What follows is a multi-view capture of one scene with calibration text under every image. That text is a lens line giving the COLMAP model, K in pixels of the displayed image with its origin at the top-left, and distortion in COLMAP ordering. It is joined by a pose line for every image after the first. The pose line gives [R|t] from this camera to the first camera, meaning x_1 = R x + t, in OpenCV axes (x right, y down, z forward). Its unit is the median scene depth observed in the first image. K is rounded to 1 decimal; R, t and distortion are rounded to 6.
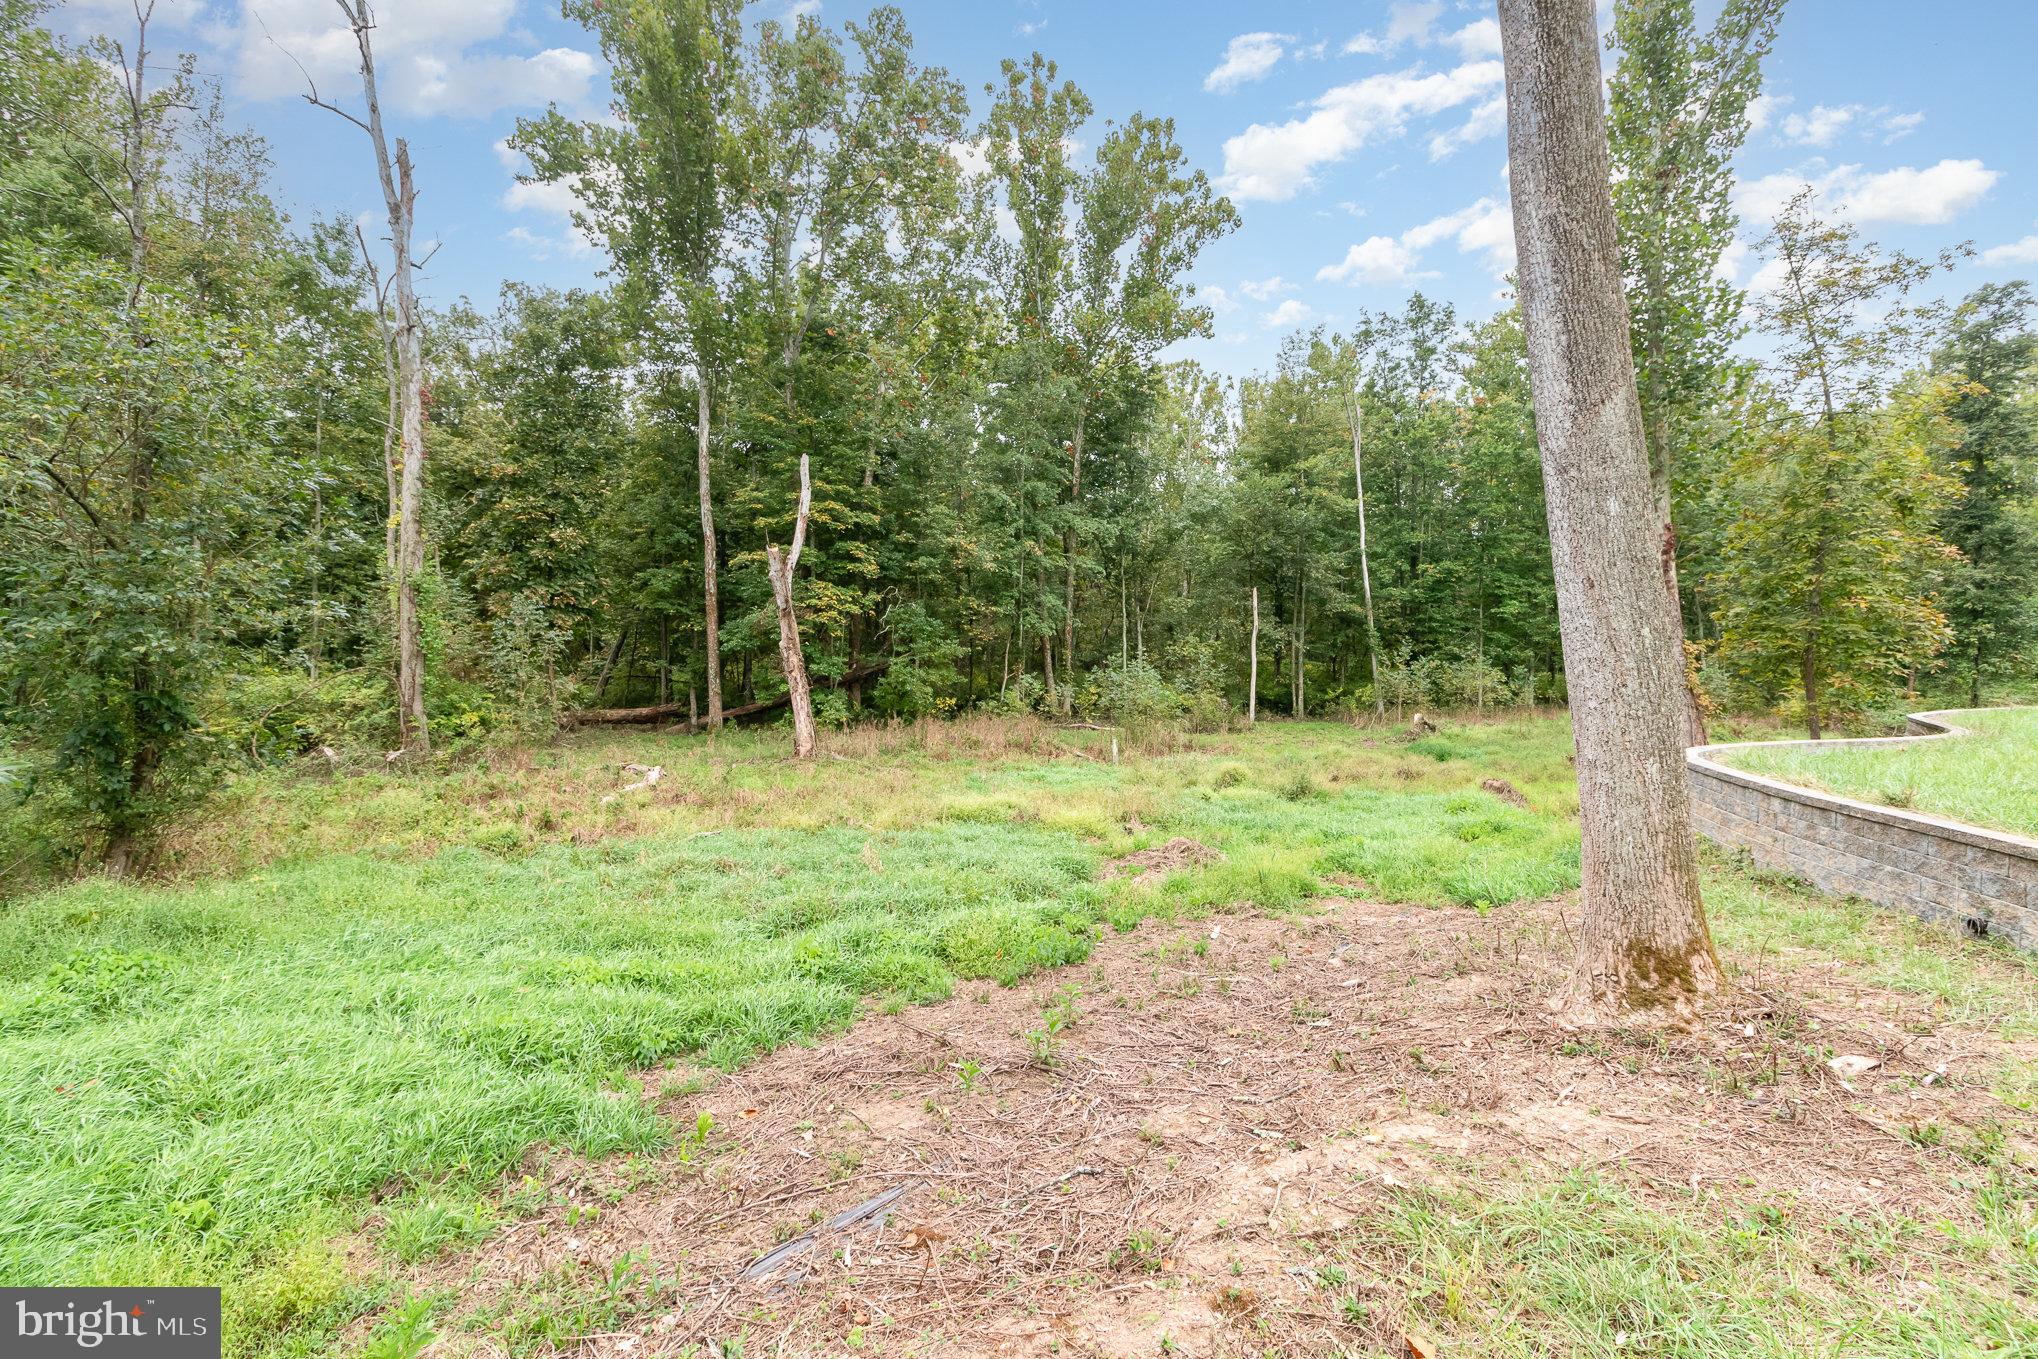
lens RADIAL K [[933.0, 0, 1021.4], [0, 933.0, 666.8], [0, 0, 1]] dist [0.000015, 0.000972]
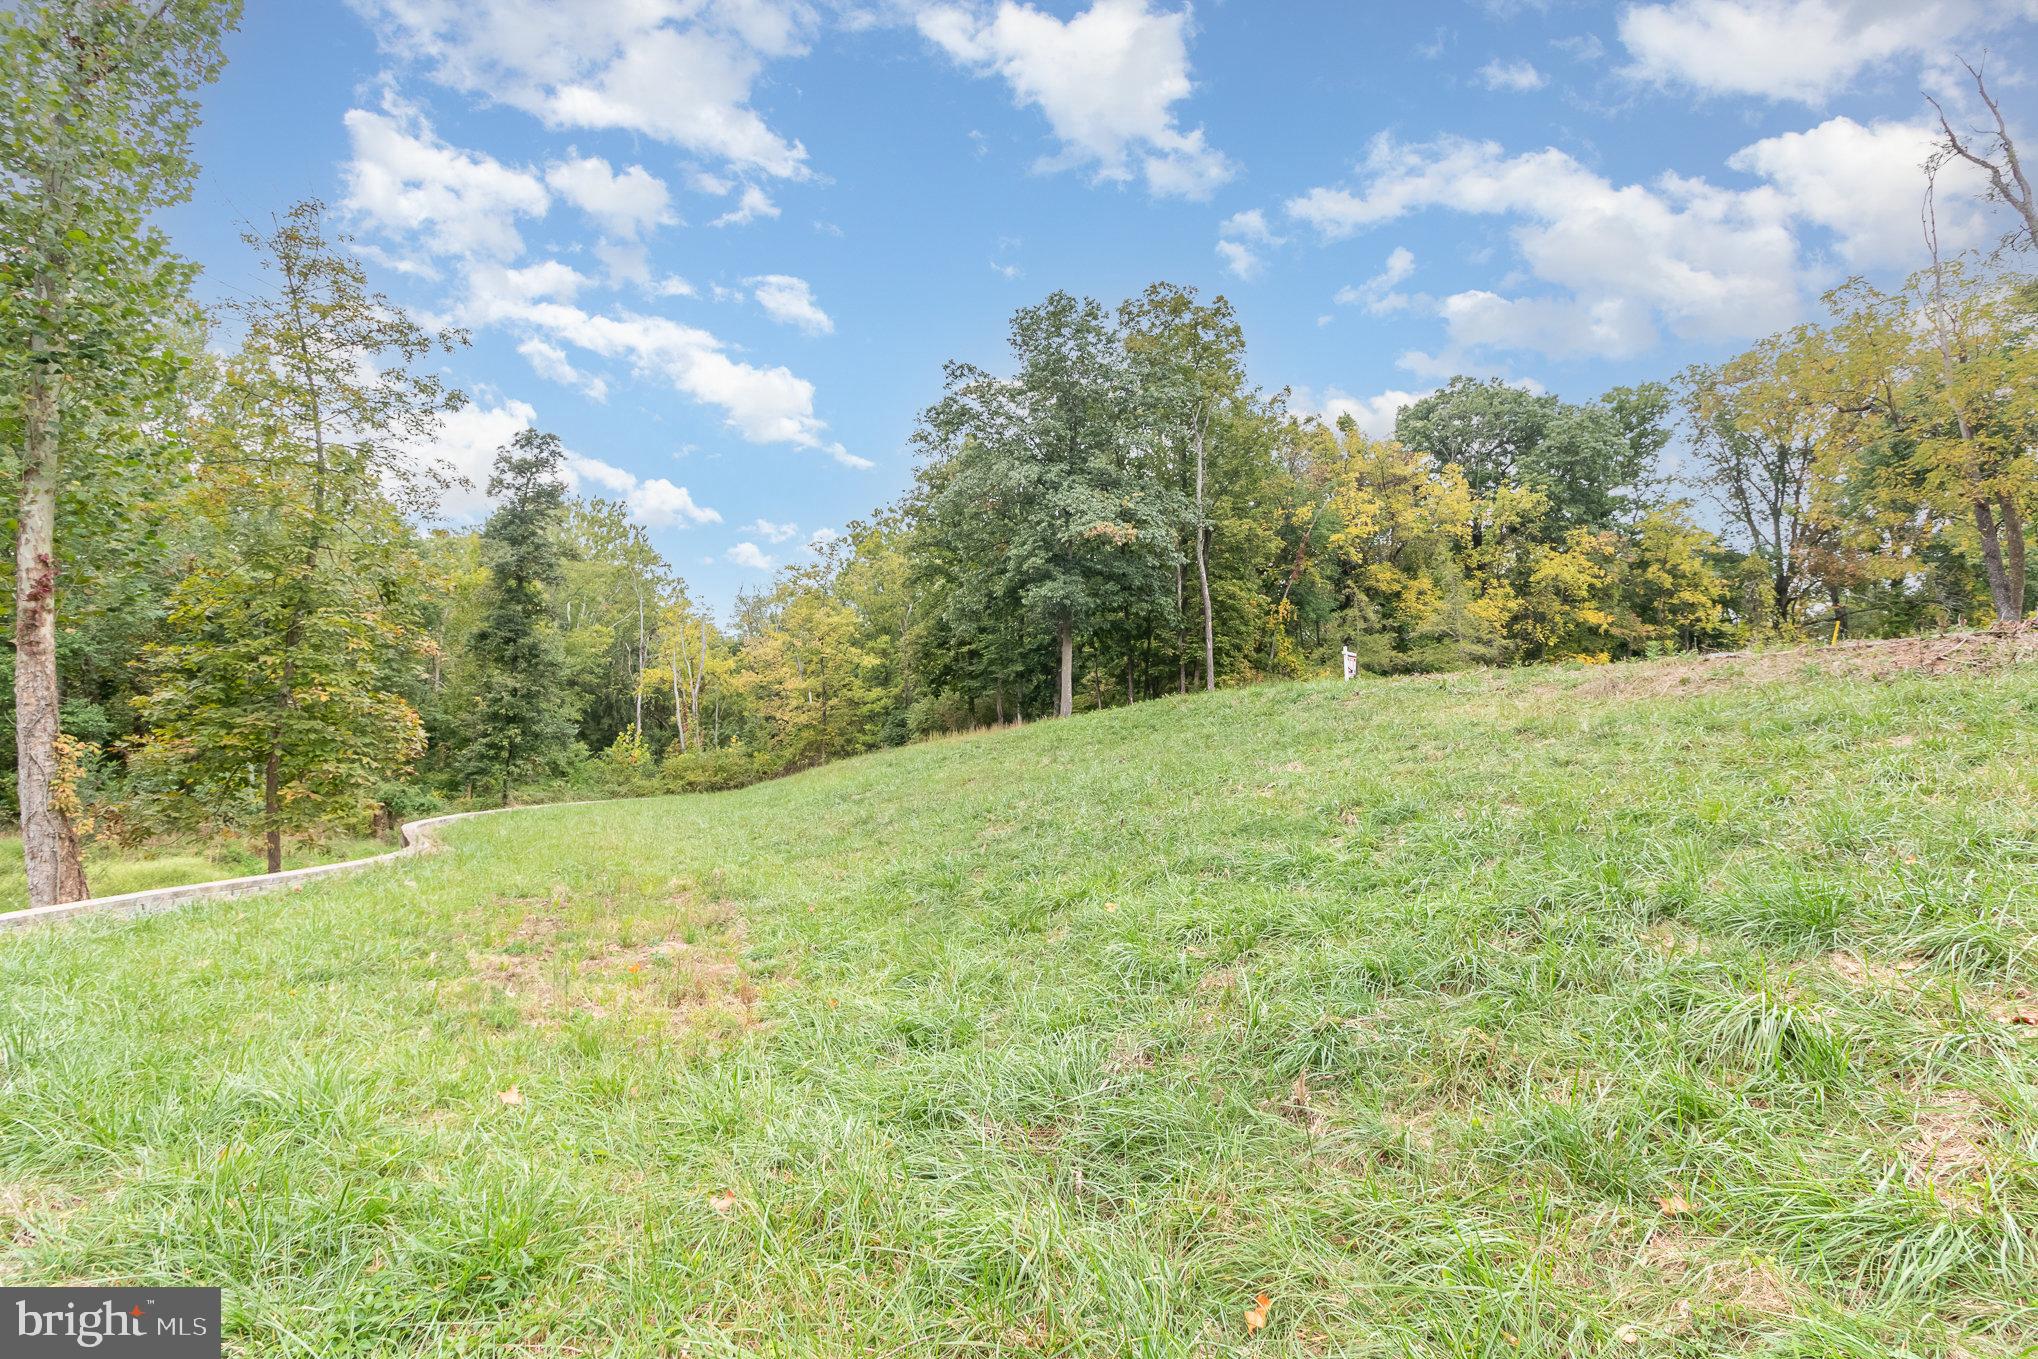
lens RADIAL K [[933.0, 0, 1023.3], [0, 933.0, 676.5], [0, 0, 1]] dist [0.000015, 0.000972]
pose [[0.314548, 0.087209, 0.945227, 0.183987], [0.003173, 0.995669, -0.092919, -0.003983], [-0.949236, 0.032227, 0.312909, 0.094465]]
